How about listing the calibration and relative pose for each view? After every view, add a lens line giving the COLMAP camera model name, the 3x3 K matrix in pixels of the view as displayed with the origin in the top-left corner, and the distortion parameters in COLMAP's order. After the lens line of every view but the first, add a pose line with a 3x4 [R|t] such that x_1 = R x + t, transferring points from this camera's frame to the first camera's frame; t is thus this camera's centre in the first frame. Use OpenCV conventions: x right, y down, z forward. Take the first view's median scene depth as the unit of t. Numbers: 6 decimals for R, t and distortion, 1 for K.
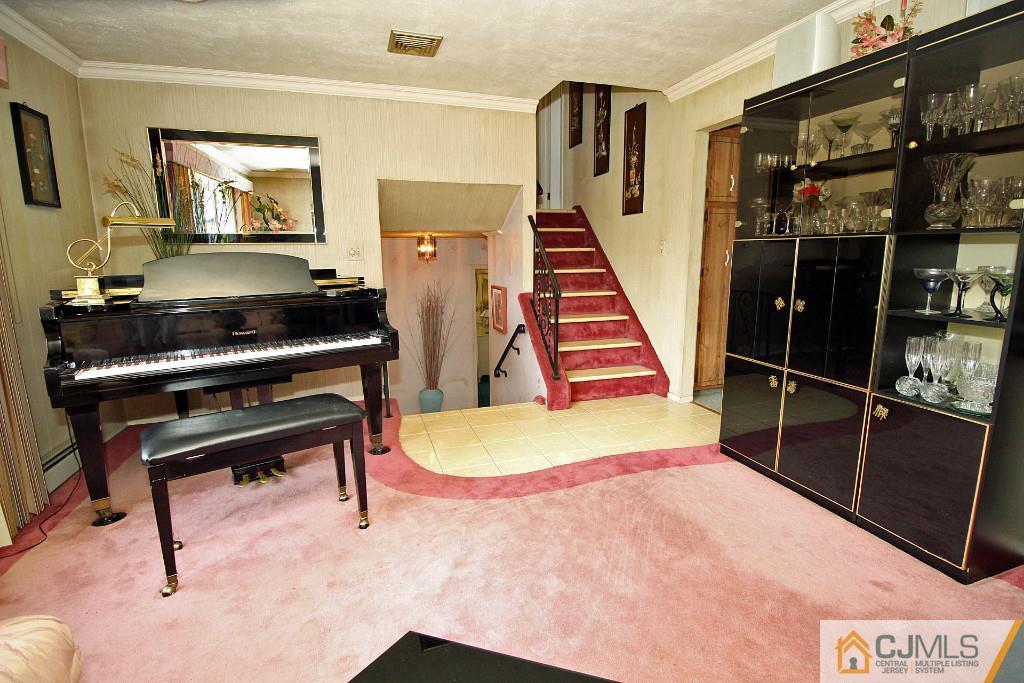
lens RADIAL K [[476.2, 0, 515.2], [0, 476.2, 335.2], [0, 0, 1]] dist [0.000384, -0.012260]
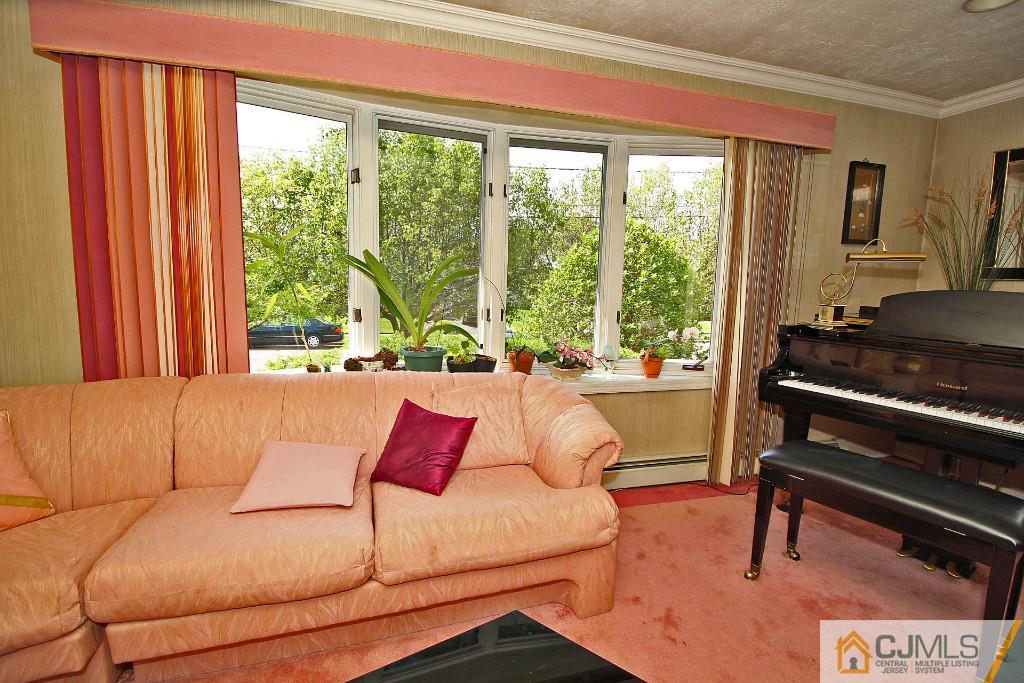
lens RADIAL K [[476.2, 0, 515.2], [0, 476.2, 335.2], [0, 0, 1]] dist [0.000384, -0.012260]
pose [[-0.037257, 0.134744, -0.990180, 0.246716], [-0.199654, 0.969886, 0.139494, -0.051758], [0.979158, 0.202890, -0.009233, 0.228313]]
